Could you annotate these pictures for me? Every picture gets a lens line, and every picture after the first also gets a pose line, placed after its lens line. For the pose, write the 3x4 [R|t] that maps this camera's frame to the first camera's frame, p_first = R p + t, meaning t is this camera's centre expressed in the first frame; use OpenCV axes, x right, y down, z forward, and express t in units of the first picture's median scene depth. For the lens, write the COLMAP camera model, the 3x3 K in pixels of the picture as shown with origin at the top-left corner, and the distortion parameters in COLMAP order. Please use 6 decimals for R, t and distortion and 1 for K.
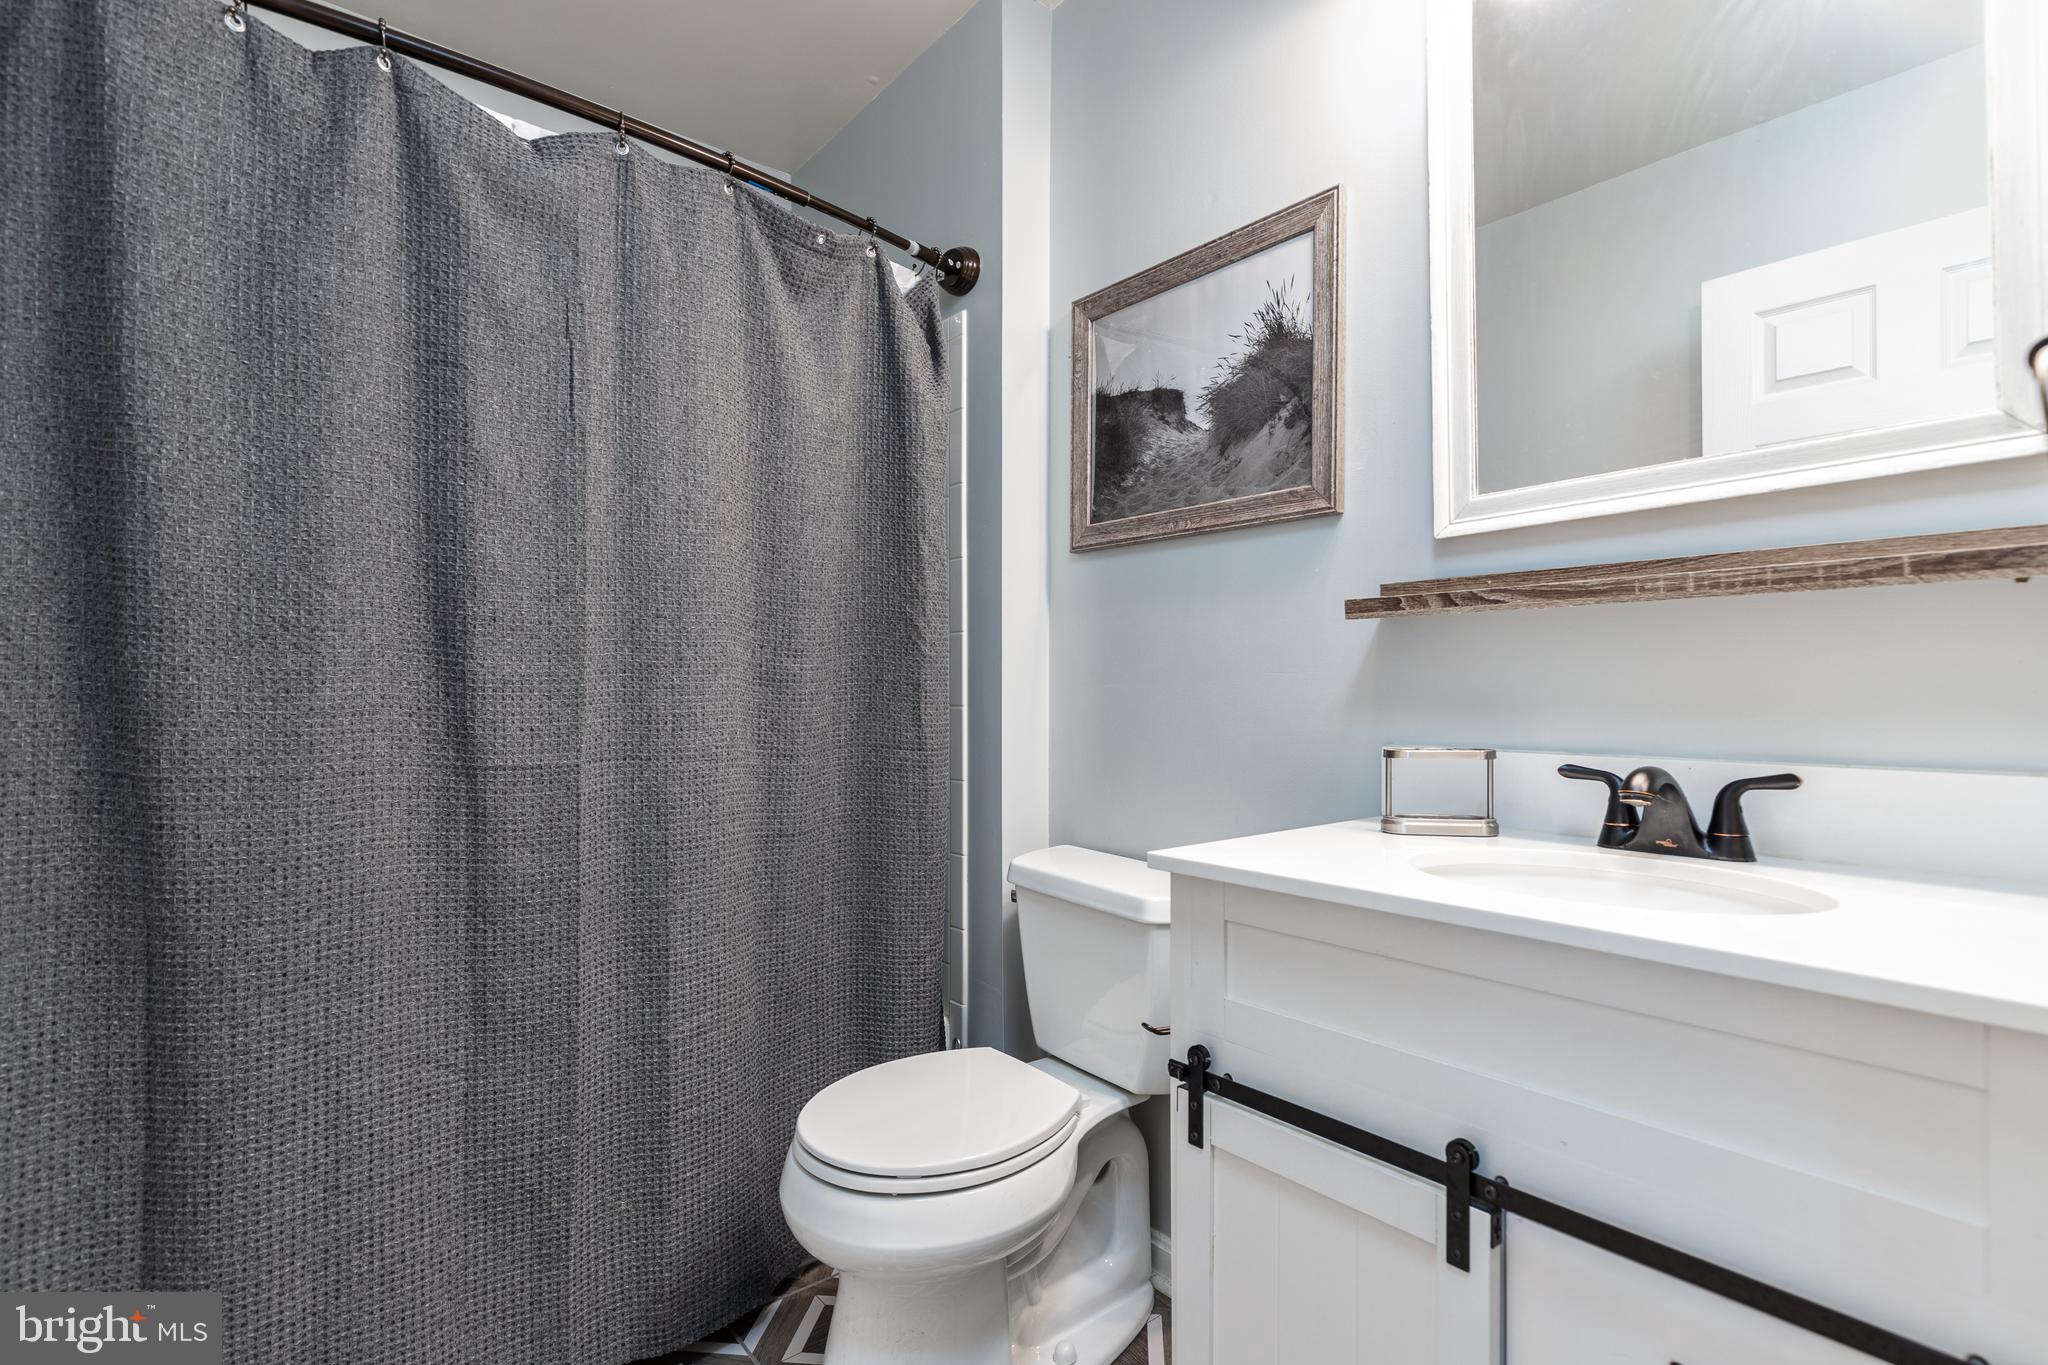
lens RADIAL K [[980.5, 0, 1038.4], [0, 980.5, 687.1], [0, 0, 1]] dist [-0.000779, 0.002012]
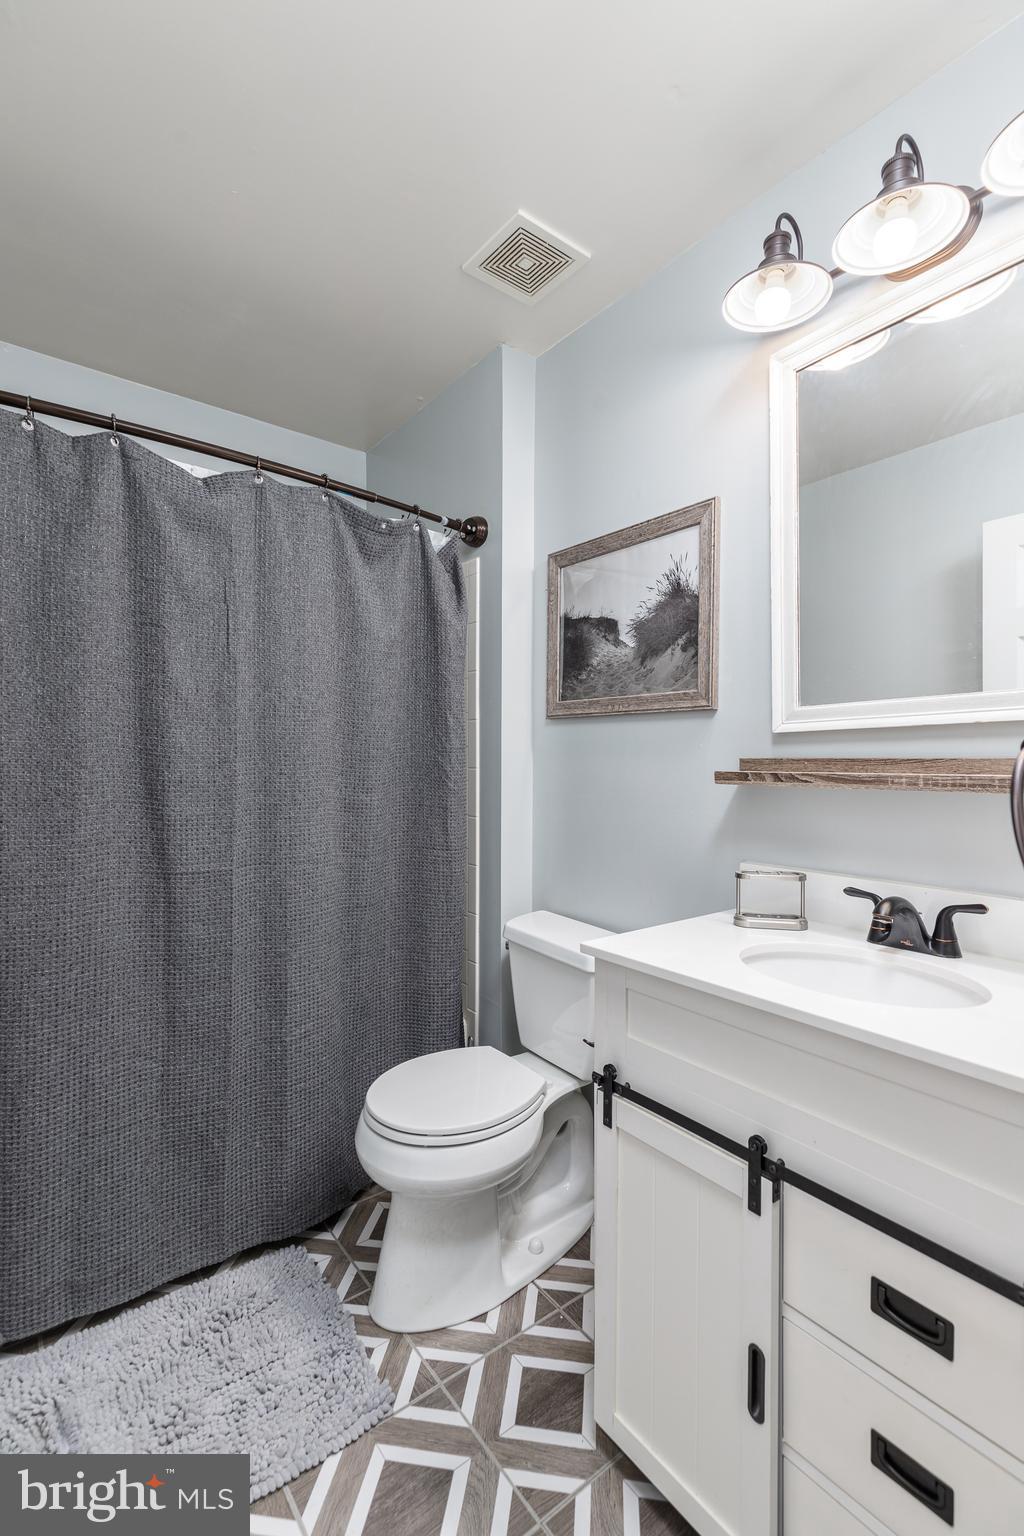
lens RADIAL K [[687.3, 0, 512.0], [0, 687.3, 768.0], [0, 0, 1]] dist [0.008790, -0.001062]
pose [[0.999173, 0.003466, -0.040507, 0.033307], [-0.003303, 0.999986, 0.004090, -0.093827], [0.040520, -0.003953, 0.999171, -0.104657]]
